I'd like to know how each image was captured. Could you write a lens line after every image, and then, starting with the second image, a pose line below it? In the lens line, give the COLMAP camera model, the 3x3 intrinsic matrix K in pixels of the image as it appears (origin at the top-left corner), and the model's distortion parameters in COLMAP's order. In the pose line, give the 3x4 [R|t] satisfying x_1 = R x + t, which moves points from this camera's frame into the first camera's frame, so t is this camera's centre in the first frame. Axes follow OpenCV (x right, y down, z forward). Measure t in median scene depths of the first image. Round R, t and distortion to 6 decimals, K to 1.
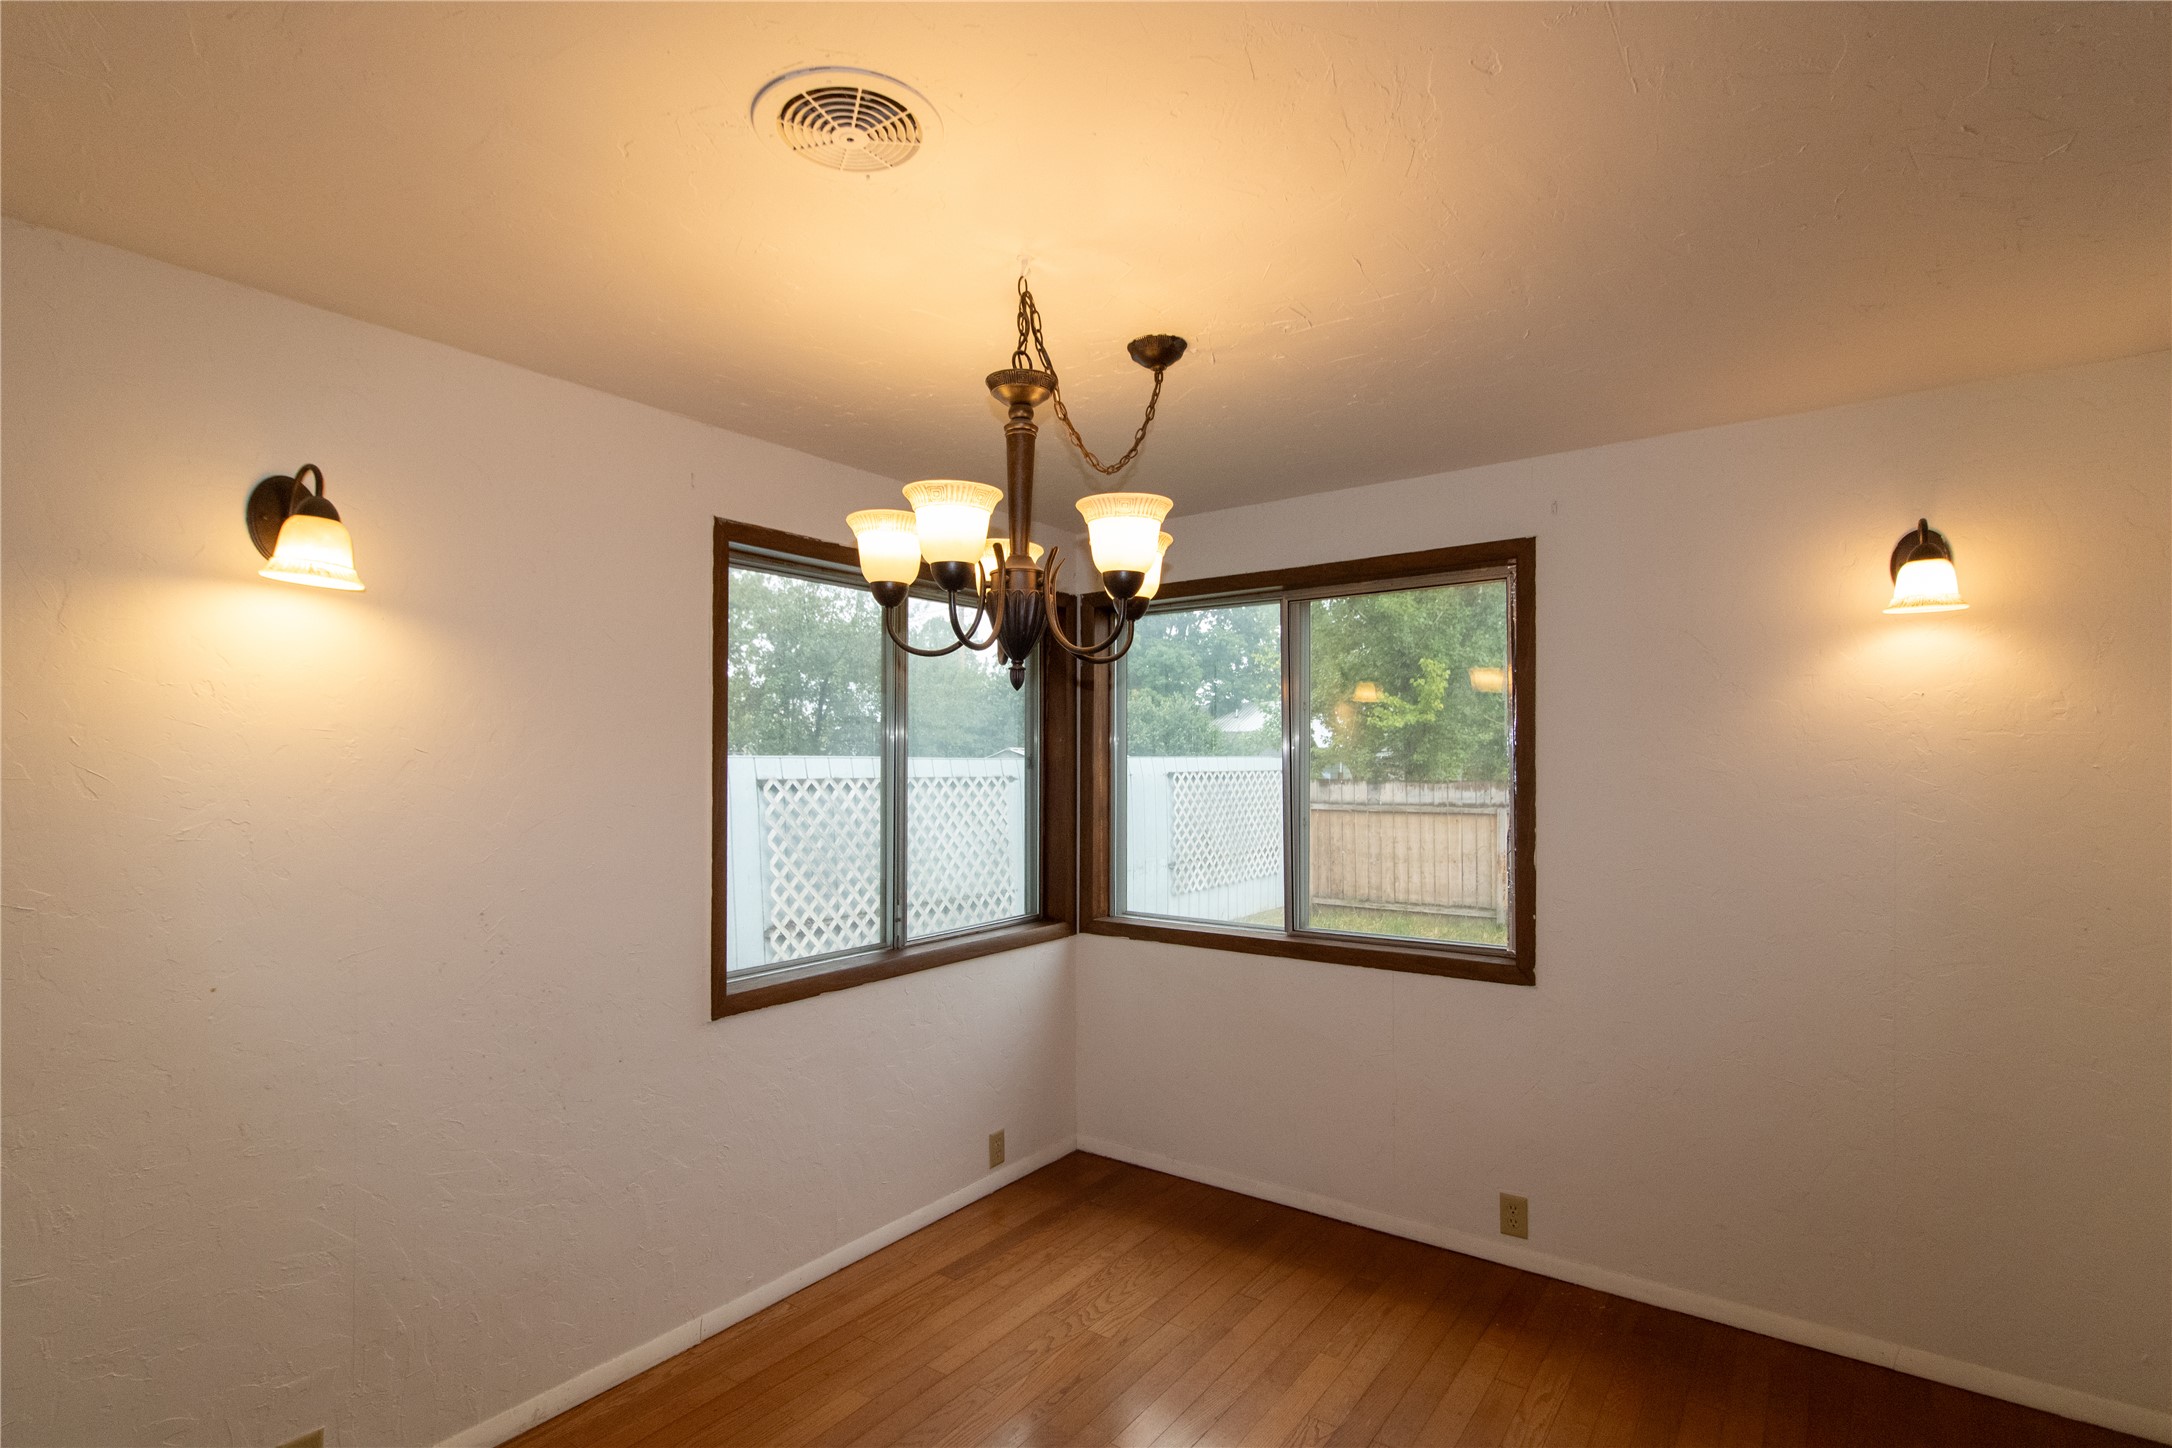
lens RADIAL K [[1023.8, 0, 1074.8], [0, 1023.8, 778.1], [0, 0, 1]] dist [0.002198, 0.000169]
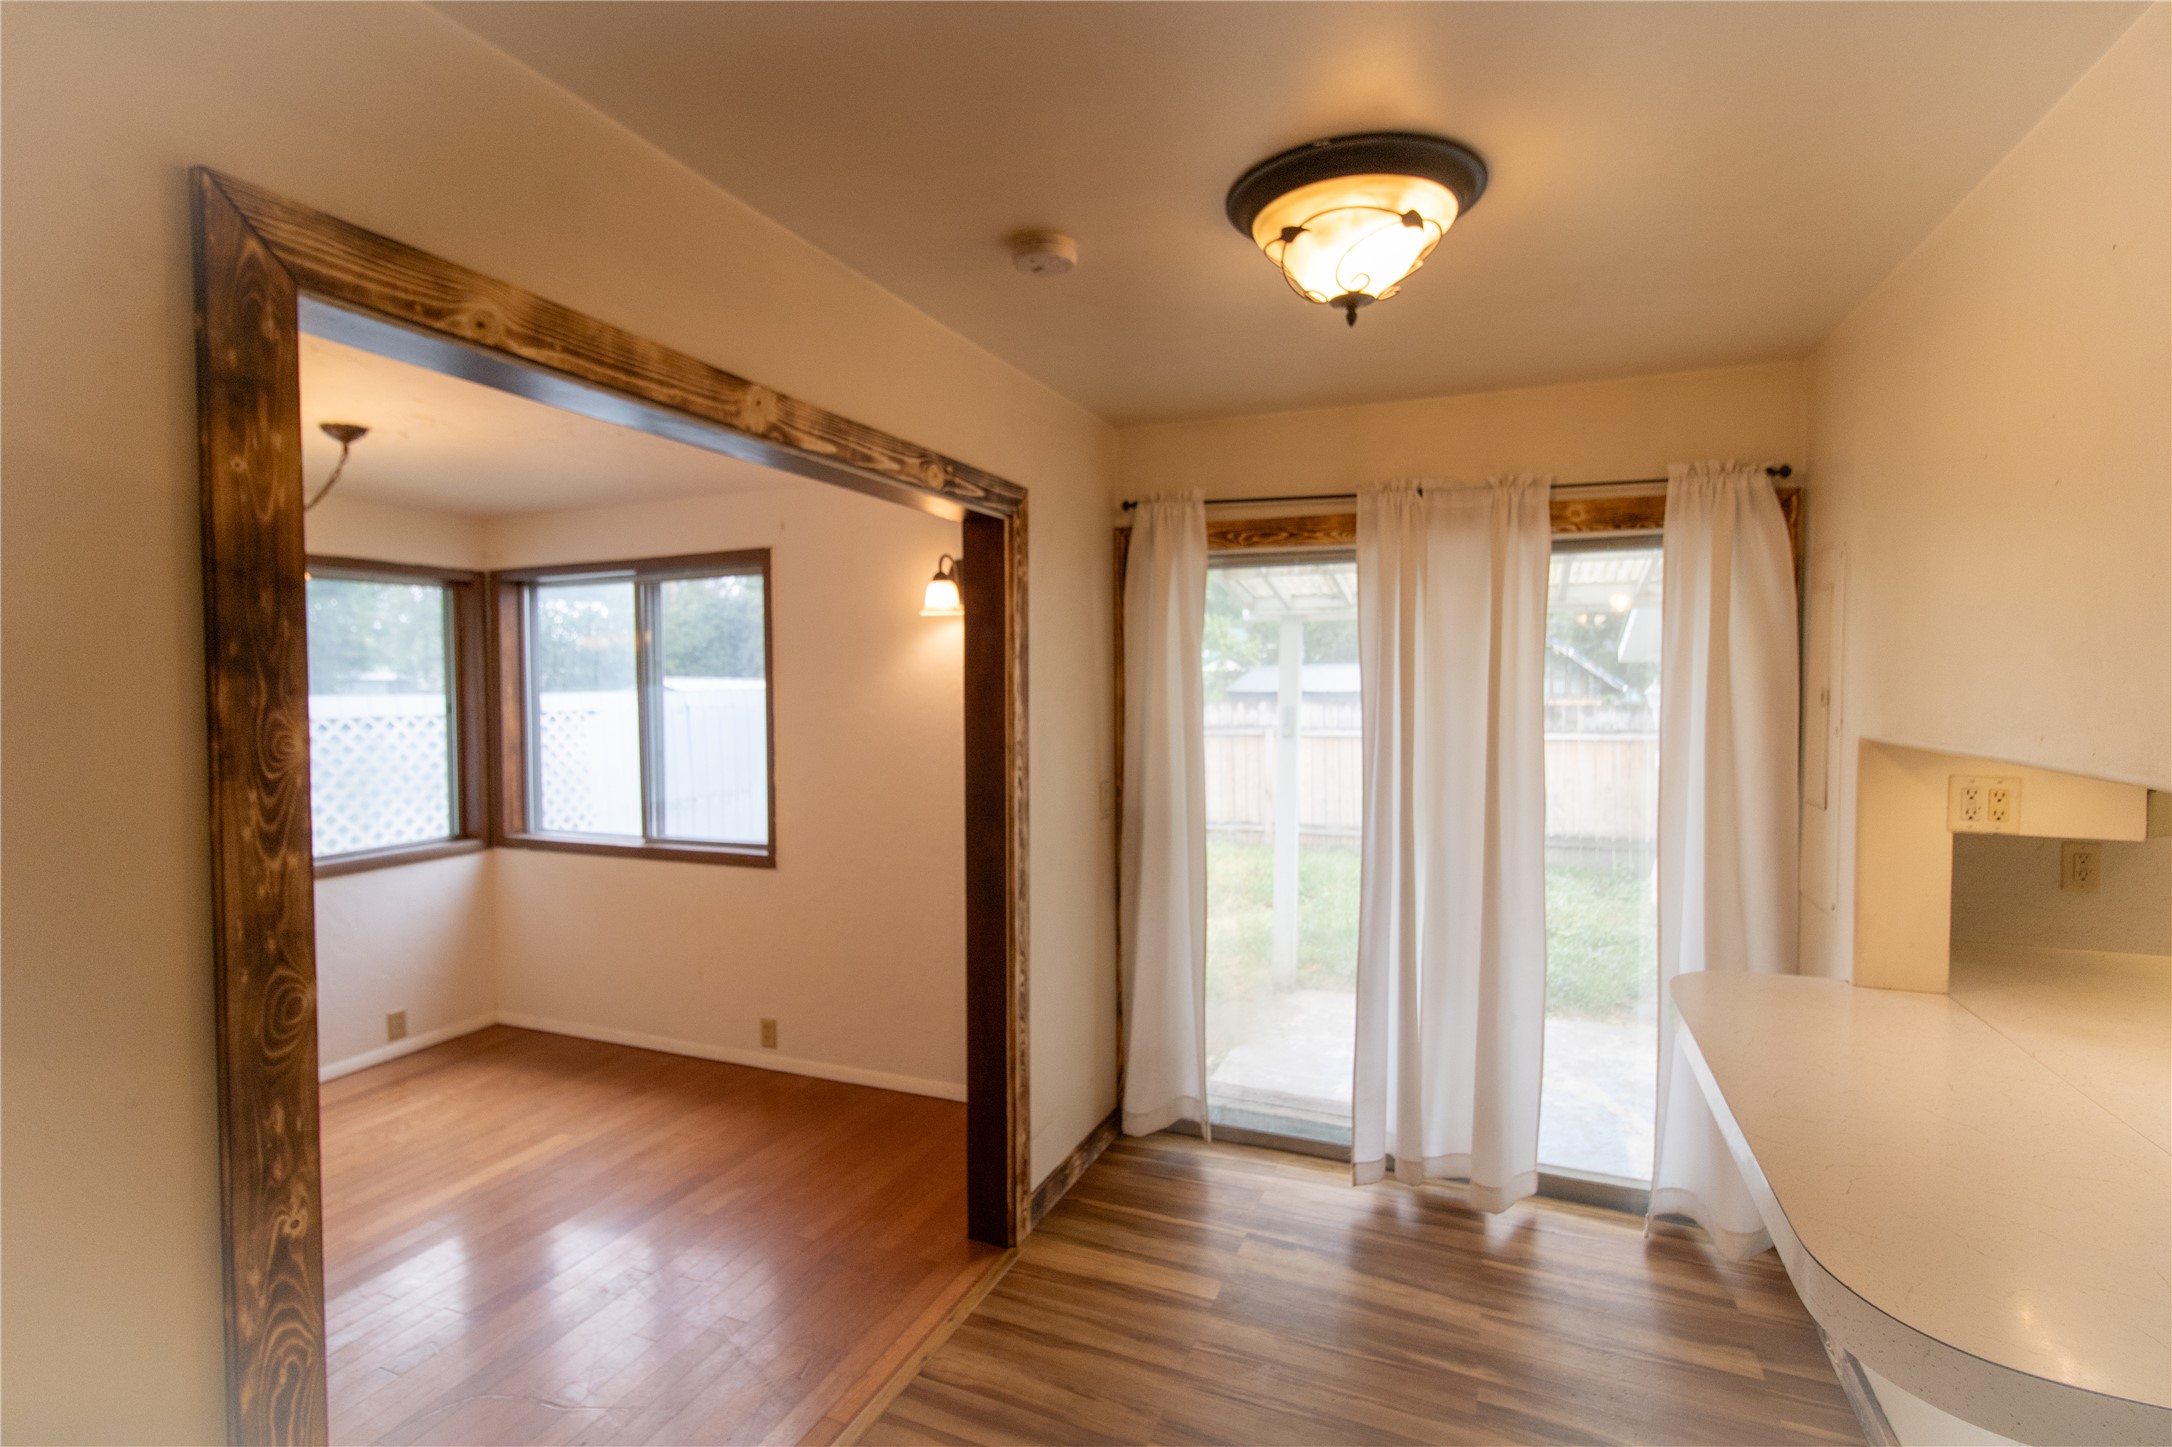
lens RADIAL K [[998.9, 0, 1086.0], [0, 998.9, 723.5], [0, 0, 1]] dist [-0.000528, 0.000021]
pose [[0.971233, -0.016885, 0.237531, 0.511297], [0.010804, 0.999580, 0.026879, -0.026979], [-0.237885, -0.023539, 0.971008, -0.403265]]
